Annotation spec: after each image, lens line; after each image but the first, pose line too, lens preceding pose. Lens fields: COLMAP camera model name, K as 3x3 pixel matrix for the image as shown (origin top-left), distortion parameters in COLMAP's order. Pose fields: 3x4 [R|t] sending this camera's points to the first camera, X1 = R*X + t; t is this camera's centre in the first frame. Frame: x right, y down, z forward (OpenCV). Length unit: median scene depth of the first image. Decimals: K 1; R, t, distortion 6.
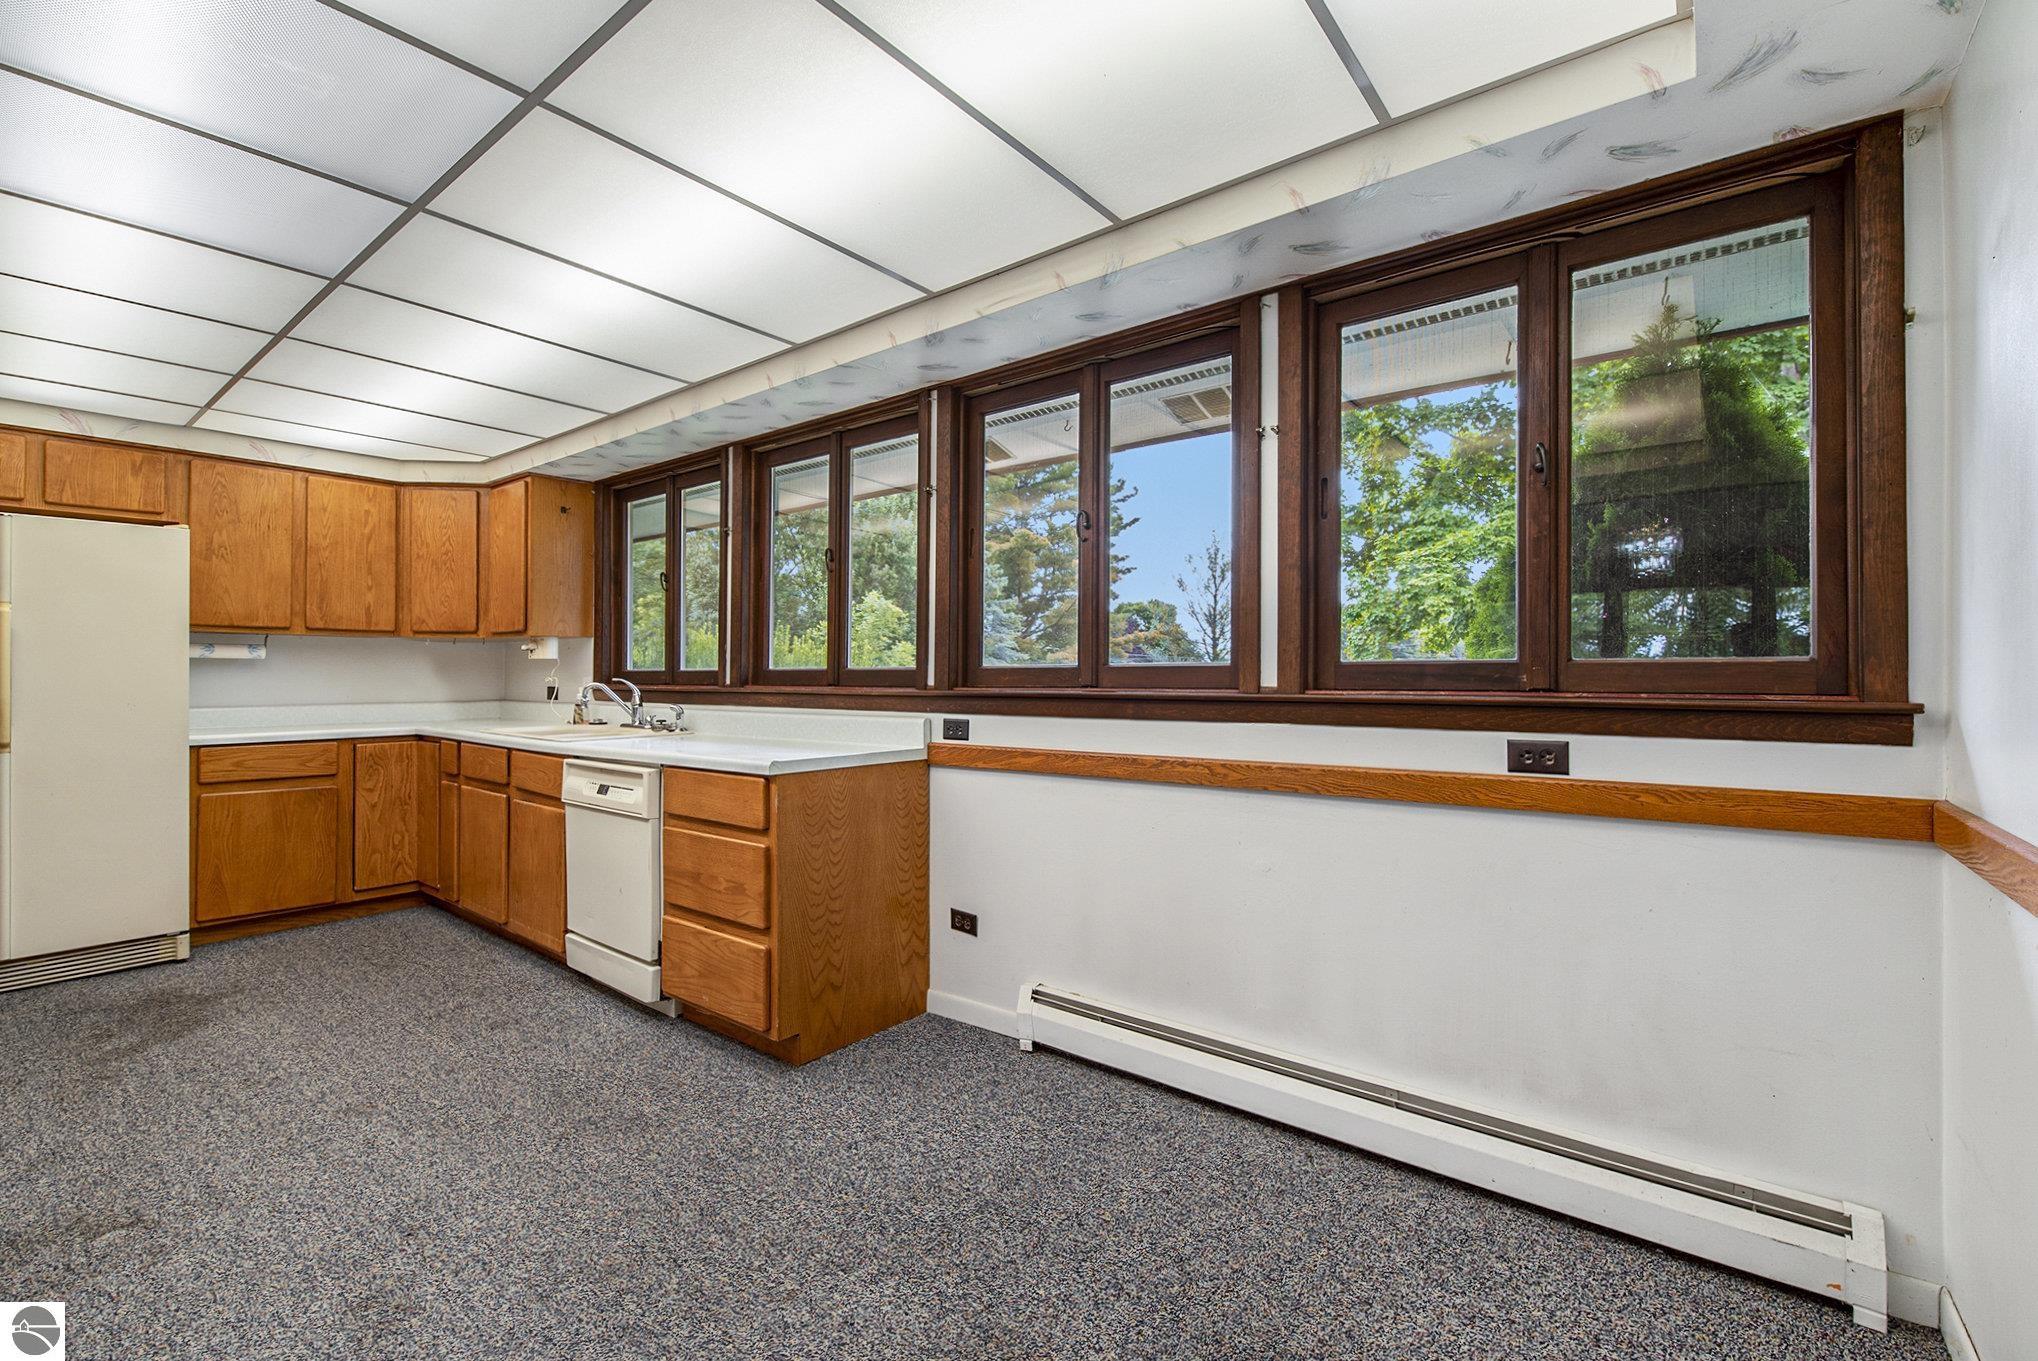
lens RADIAL K [[893.6, 0, 1012.0], [0, 893.6, 676.4], [0, 0, 1]] dist [0.000850, -0.000604]
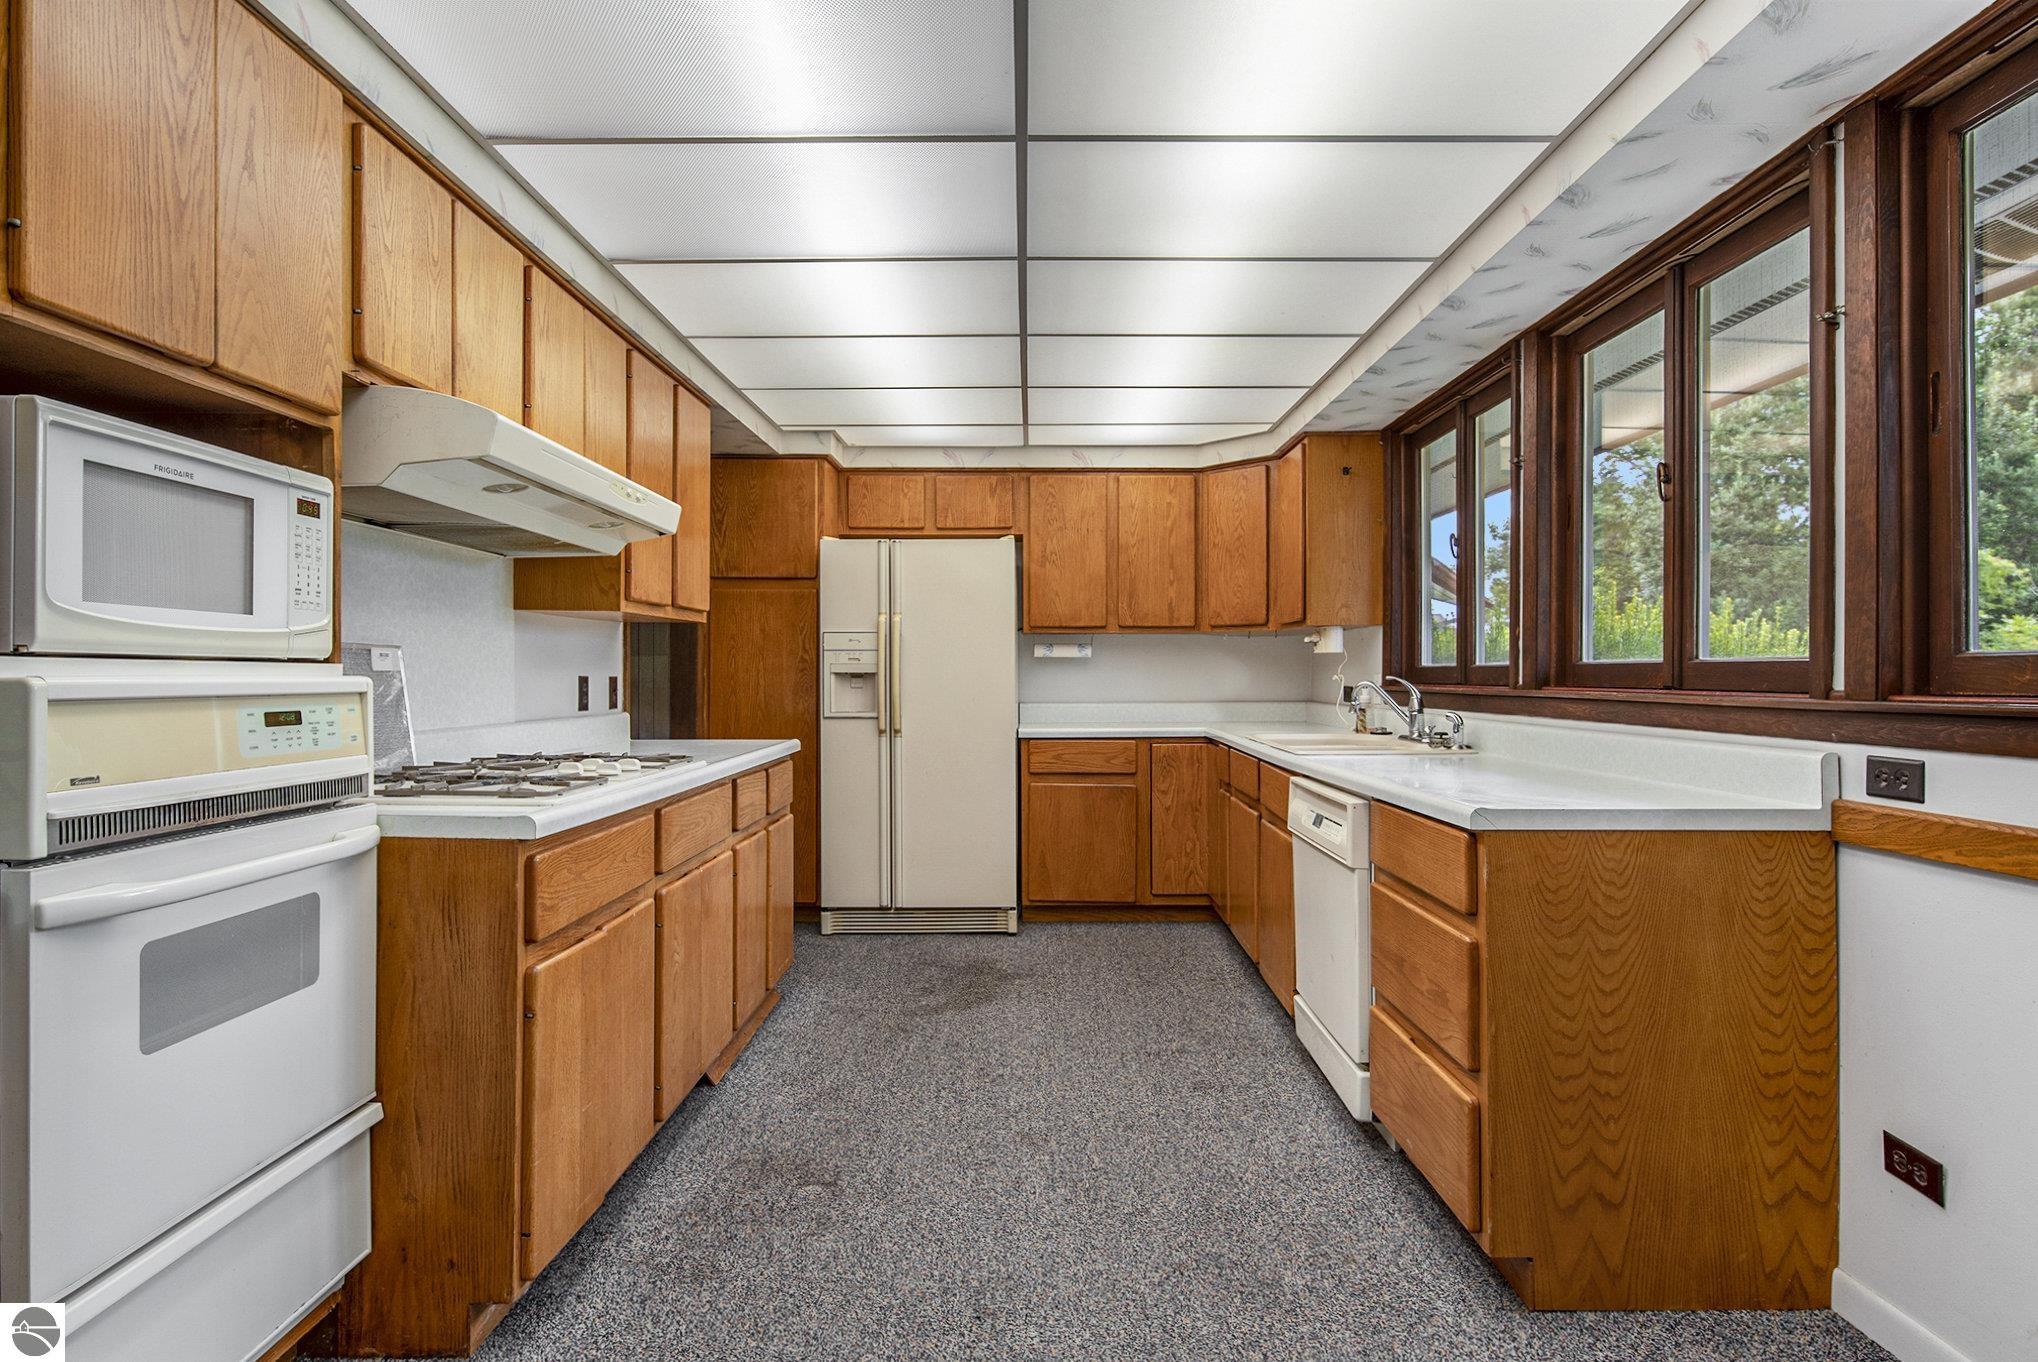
lens RADIAL K [[1046.2, 0, 1017.9], [0, 1046.2, 673.9], [0, 0, 1]] dist [0.003406, -0.001039]
pose [[0.623766, -0.000878, -0.781611, 0.078585], [0.001161, 0.999999, -0.000197, -0.000073], [0.781611, -0.000784, 0.623766, 0.212749]]
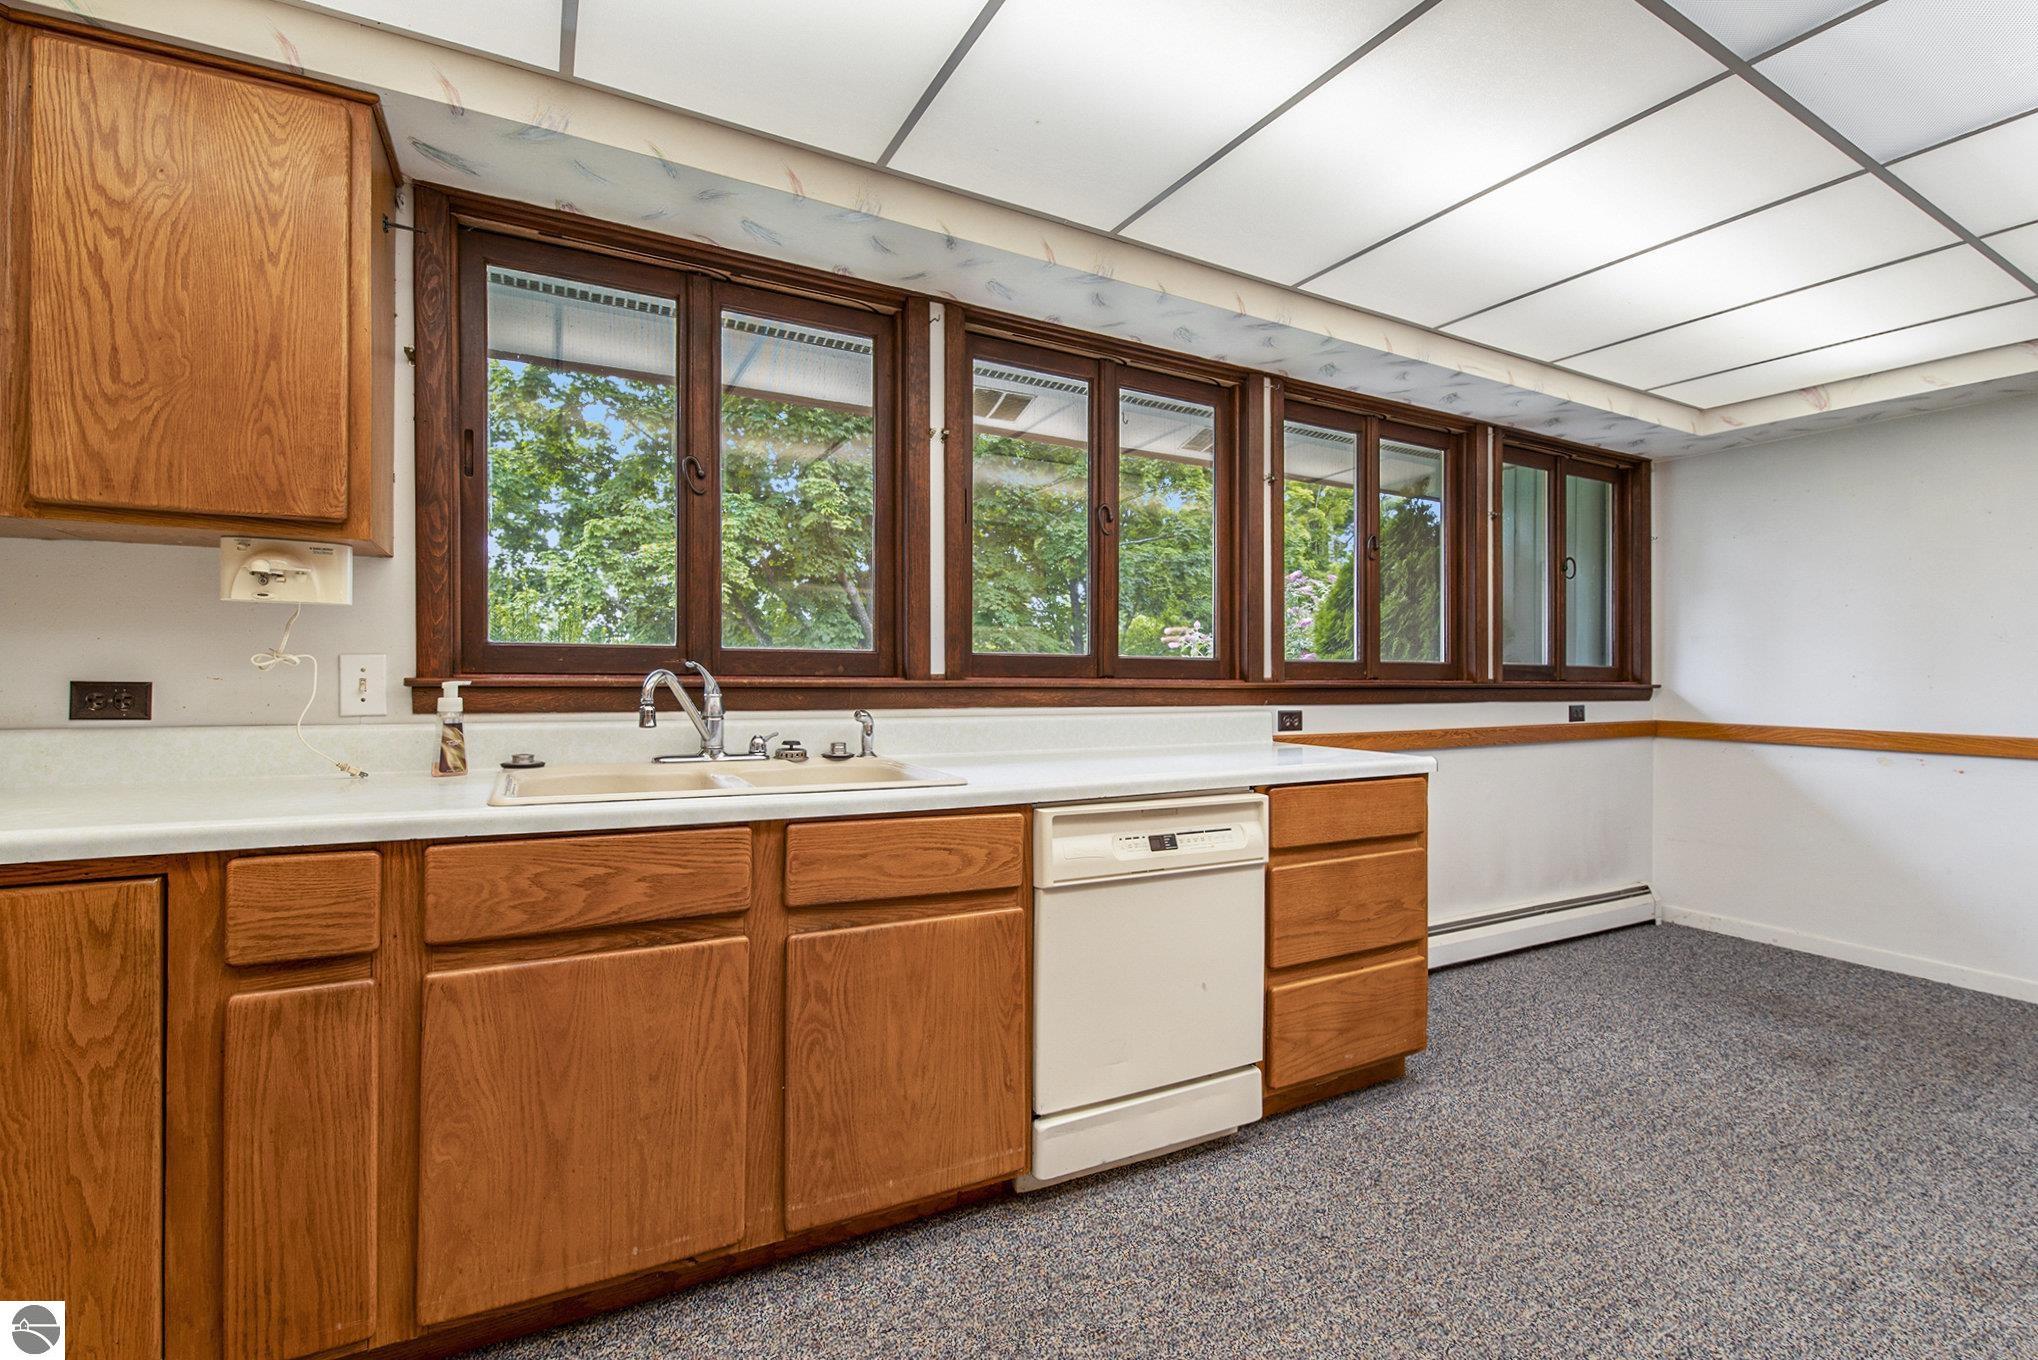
lens RADIAL K [[887.6, 0, 1012.0], [0, 887.6, 672.8], [0, 0, 1]] dist [0.000389, -0.009698]
pose [[0.395498, 0.002006, 0.918465, -0.975292], [-0.012852, 0.999912, 0.003350, 0.005105], [-0.918377, -0.013129, 0.395489, 0.772329]]
